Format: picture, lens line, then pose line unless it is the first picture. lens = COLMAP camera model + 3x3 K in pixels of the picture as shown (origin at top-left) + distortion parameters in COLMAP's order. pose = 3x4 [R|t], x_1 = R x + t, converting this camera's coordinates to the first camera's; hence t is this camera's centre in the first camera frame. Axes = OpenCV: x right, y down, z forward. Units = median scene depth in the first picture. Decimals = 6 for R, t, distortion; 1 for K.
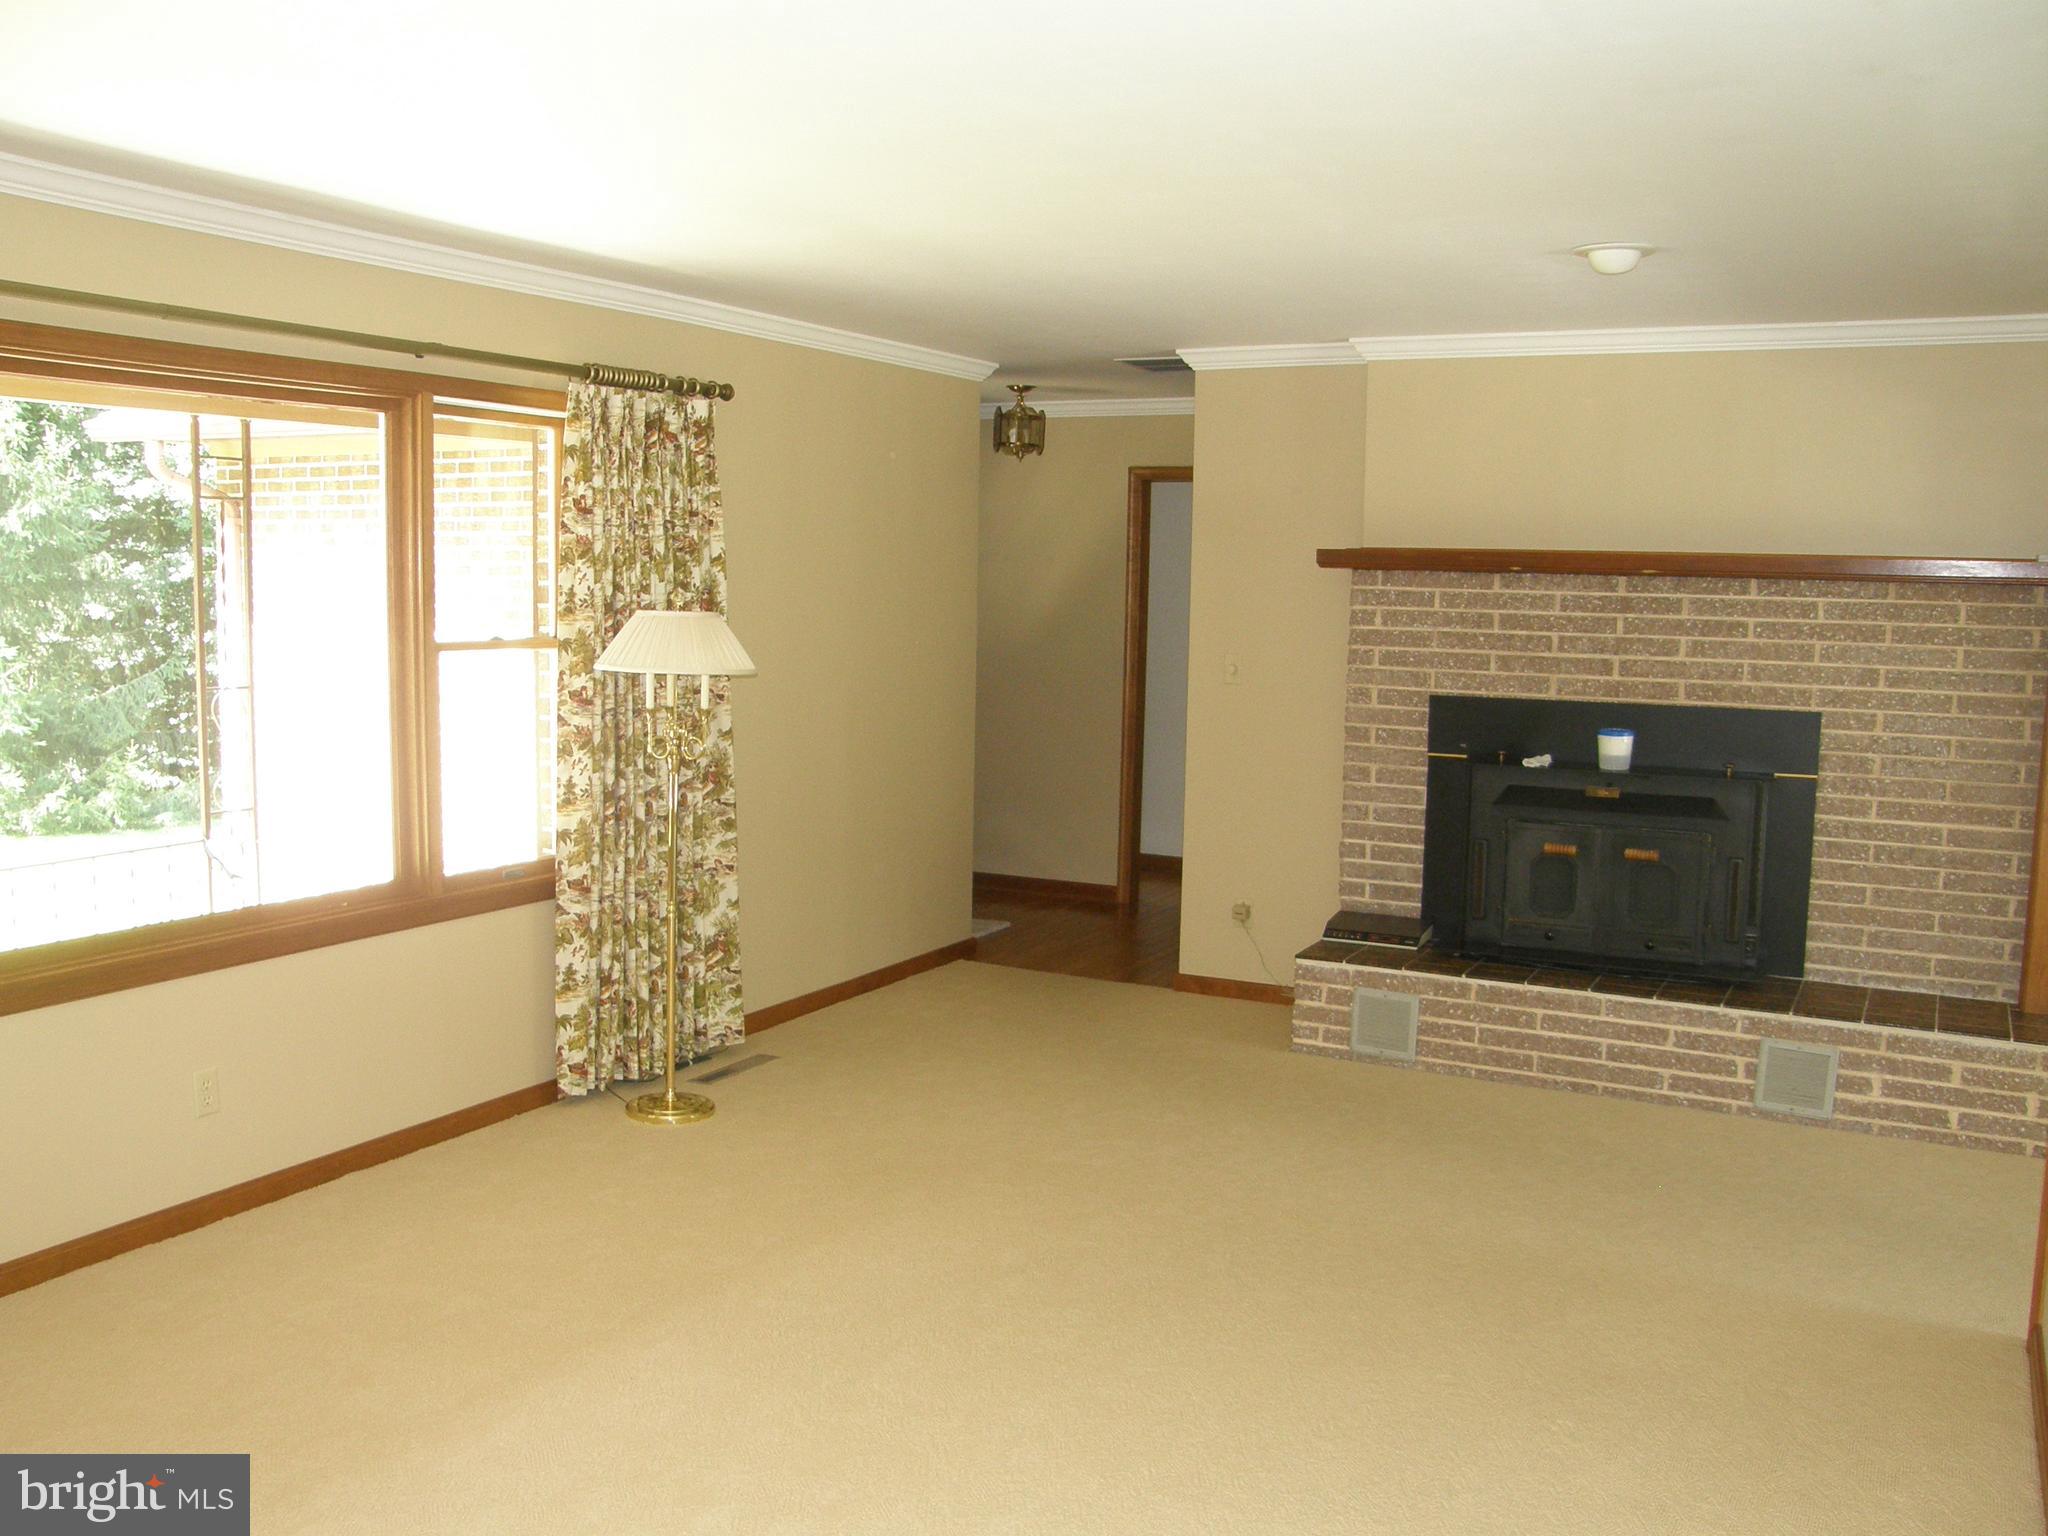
lens RADIAL K [[1800.2, 0, 1032.6], [0, 1800.2, 807.2], [0, 0, 1]] dist [-0.162172, 0.167356]
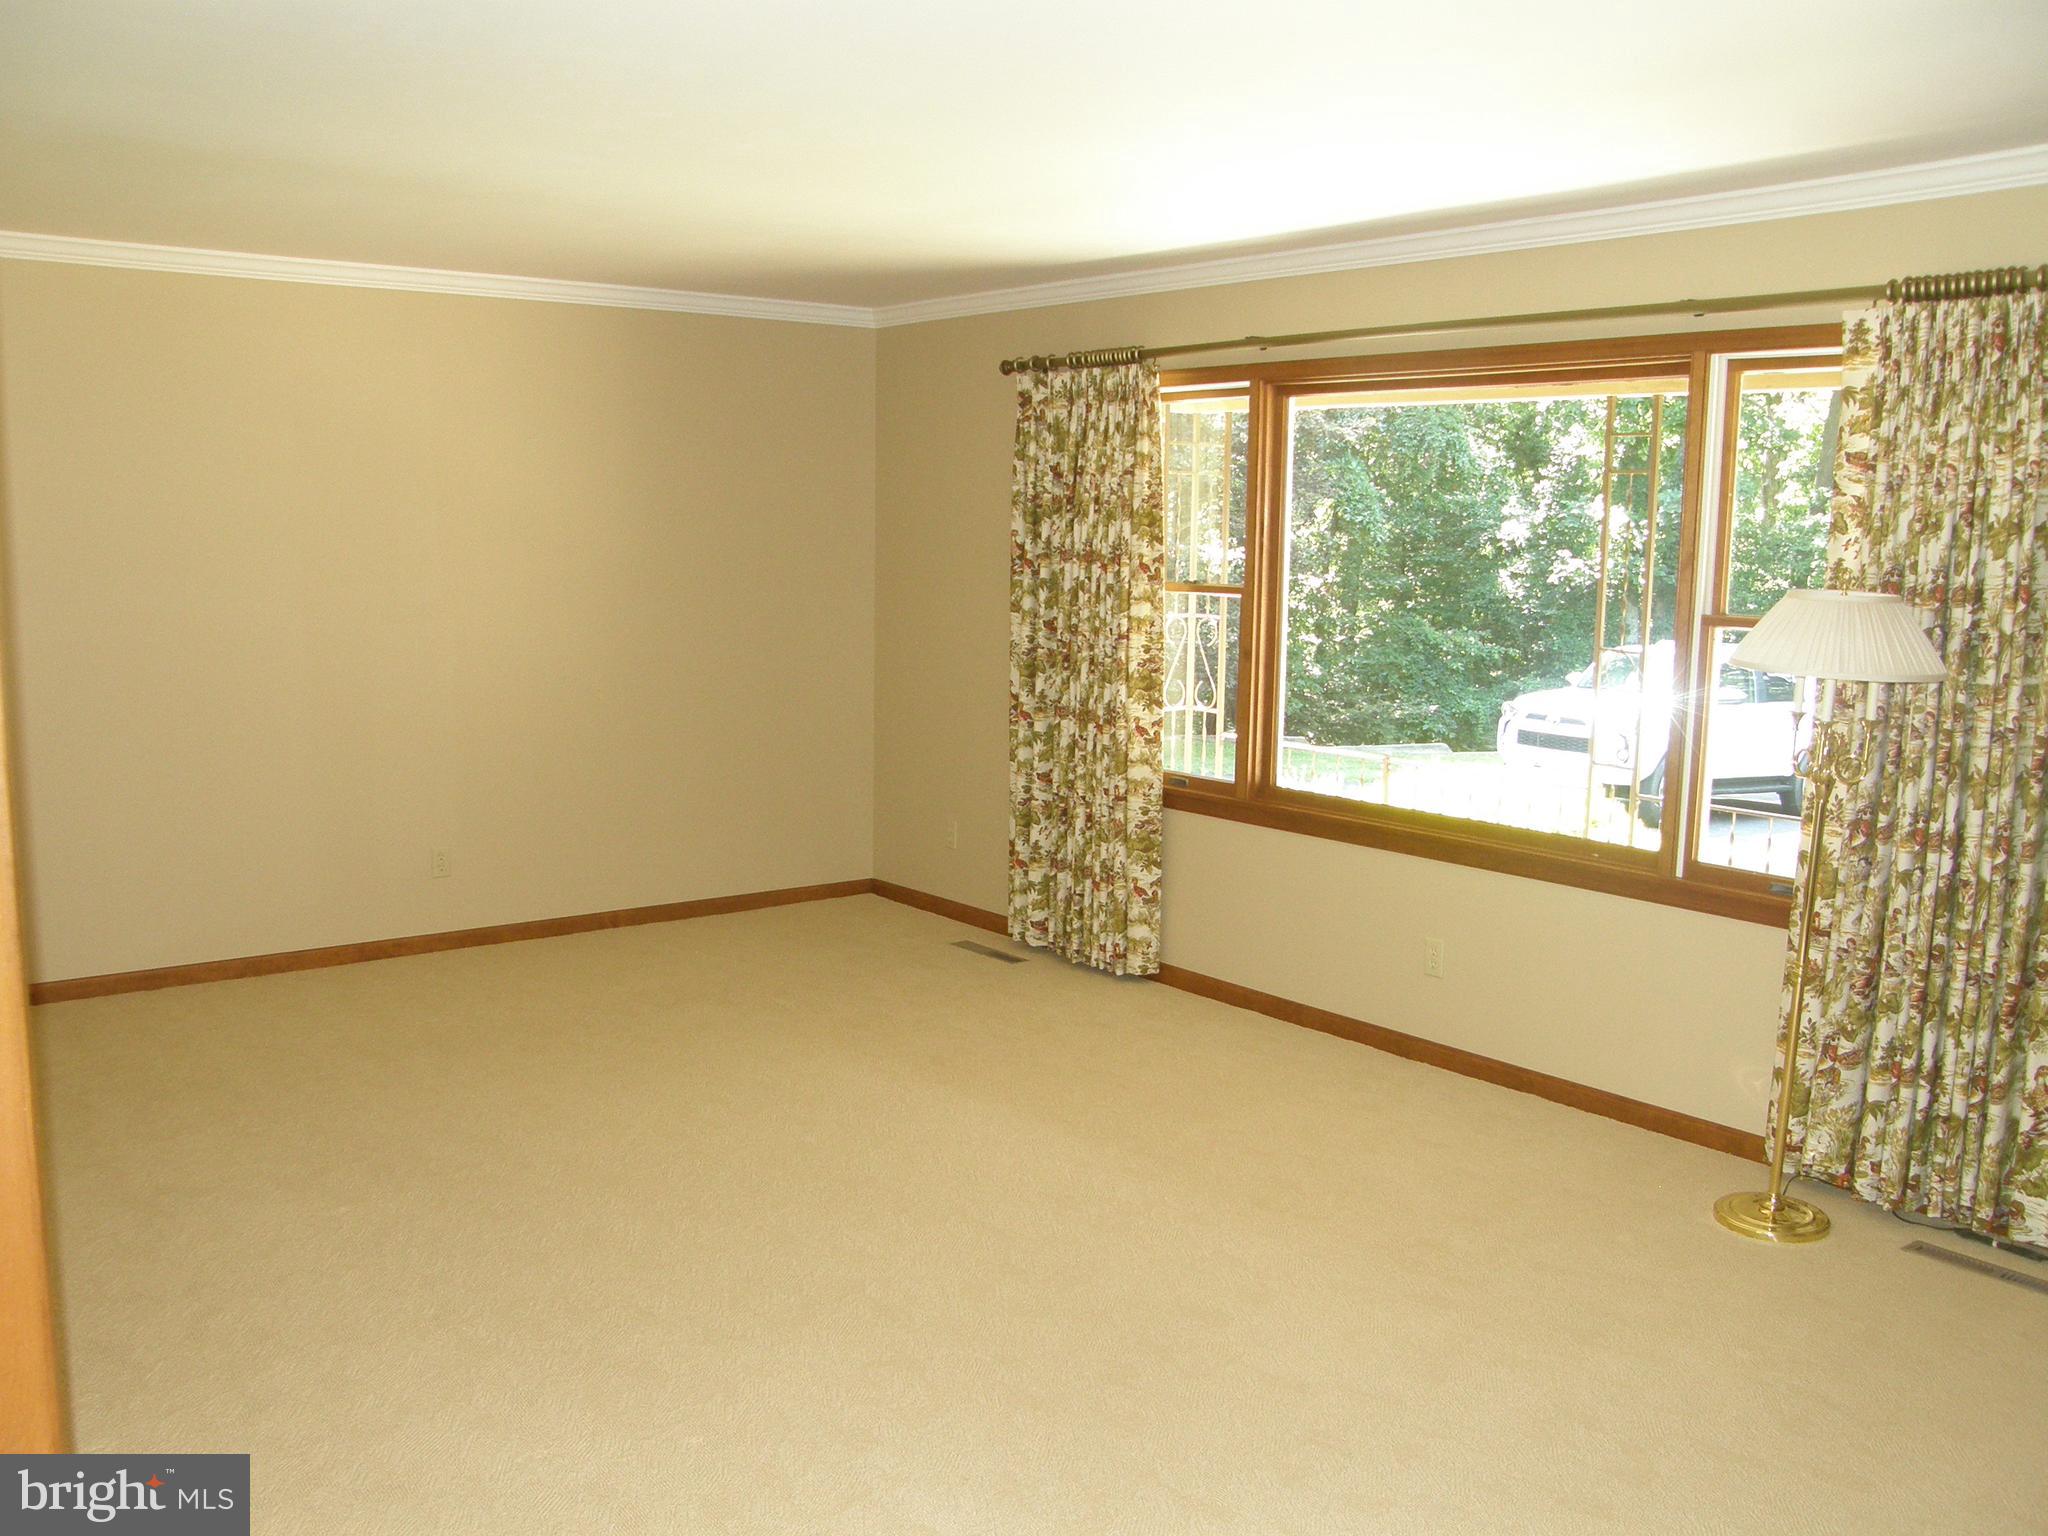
lens RADIAL K [[1800.2, 0, 1032.6], [0, 1800.2, 807.2], [0, 0, 1]] dist [-0.162172, 0.167356]
pose [[-0.300106, 0.113596, -0.947118, 0.626277], [-0.141368, 0.976624, 0.161929, -0.092958], [0.943372, 0.182488, -0.277032, 0.904005]]
